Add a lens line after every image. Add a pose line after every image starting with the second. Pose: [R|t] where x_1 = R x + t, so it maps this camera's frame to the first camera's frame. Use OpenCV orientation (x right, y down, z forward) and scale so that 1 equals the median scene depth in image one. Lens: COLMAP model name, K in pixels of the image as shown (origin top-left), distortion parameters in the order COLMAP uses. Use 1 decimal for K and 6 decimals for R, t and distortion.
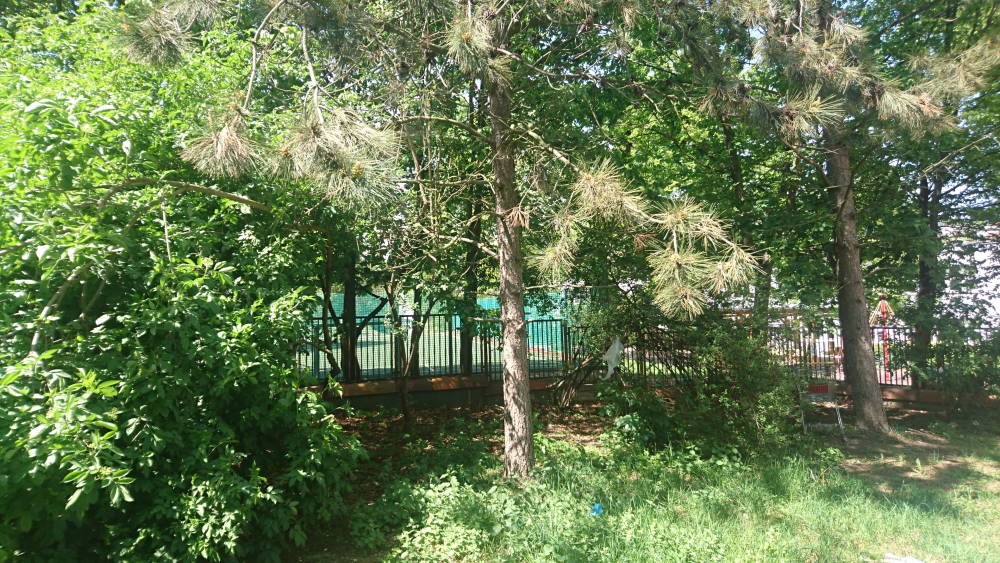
lens RADIAL K [[728.1, 0, 500.0], [0, 728.1, 281.5], [0, 0, 1]] dist [0.175018, -0.439862]
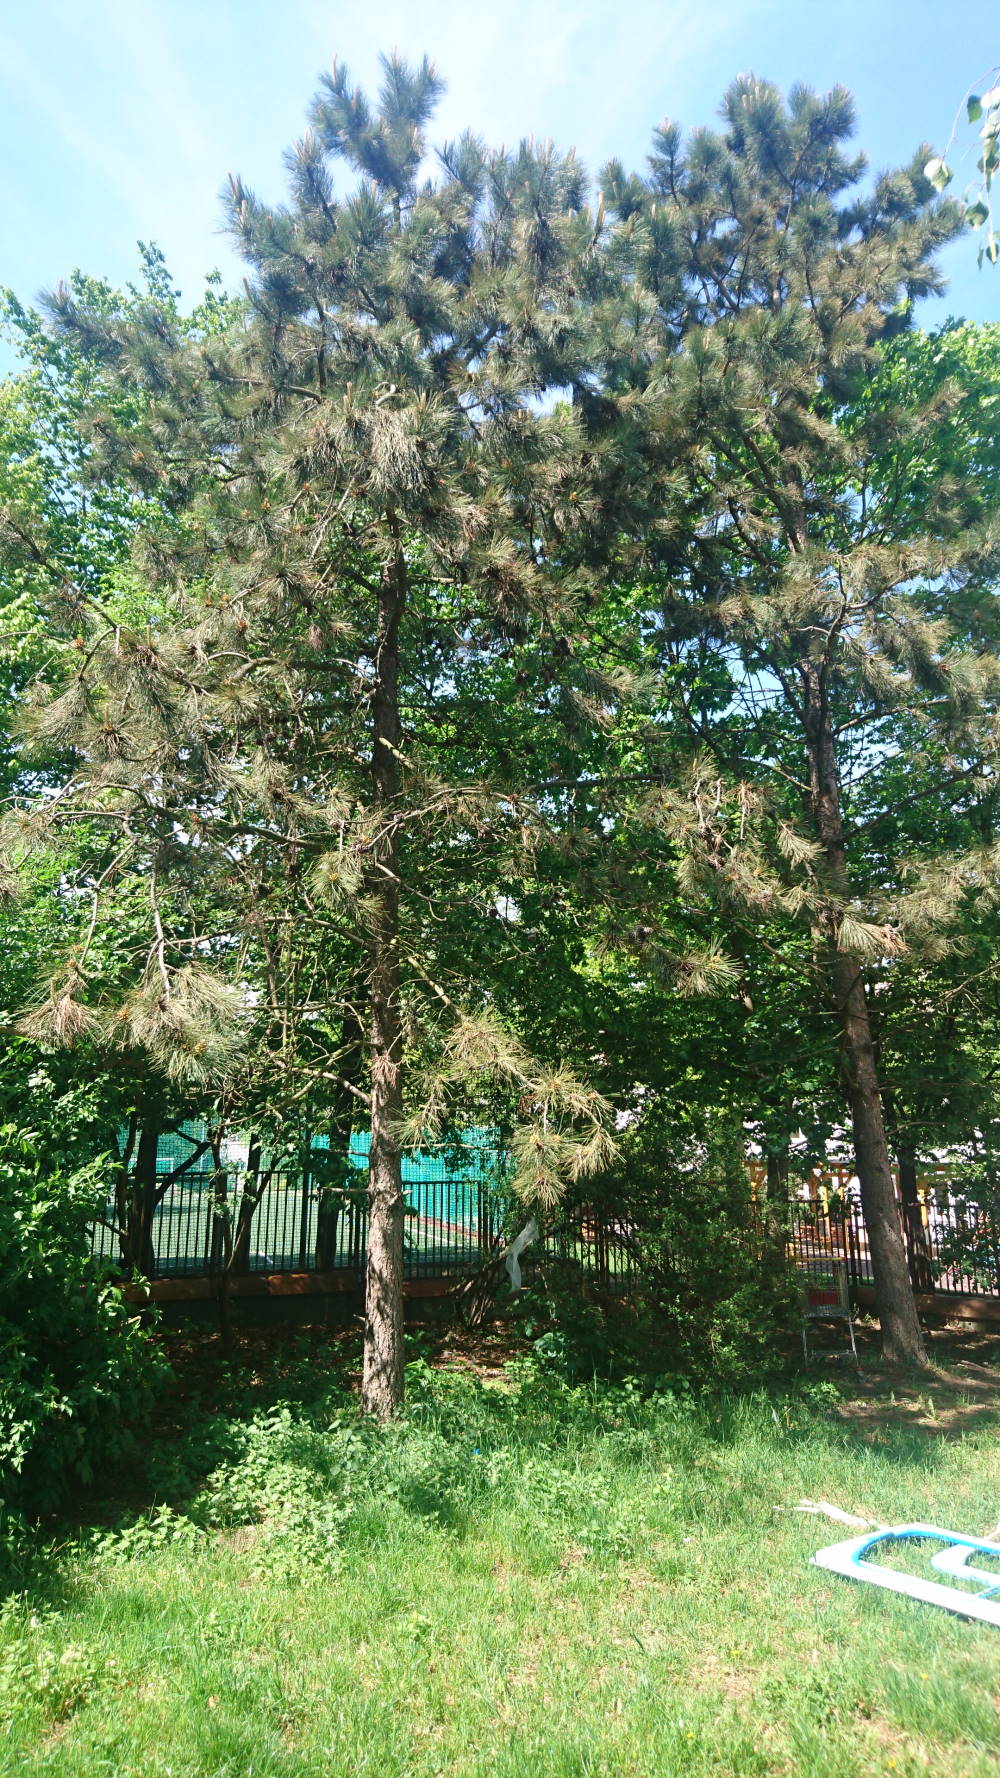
lens RADIAL K [[1294.5, 0, 556.7], [0, 1294.5, 814.9], [0, 0, 1]] dist [0.175018, -0.439862]
pose [[0.994056, 0.049158, 0.097138, 0.043623], [-0.028040, 0.977756, -0.207861, -0.049240], [-0.105195, 0.203901, 0.973323, -0.390521]]
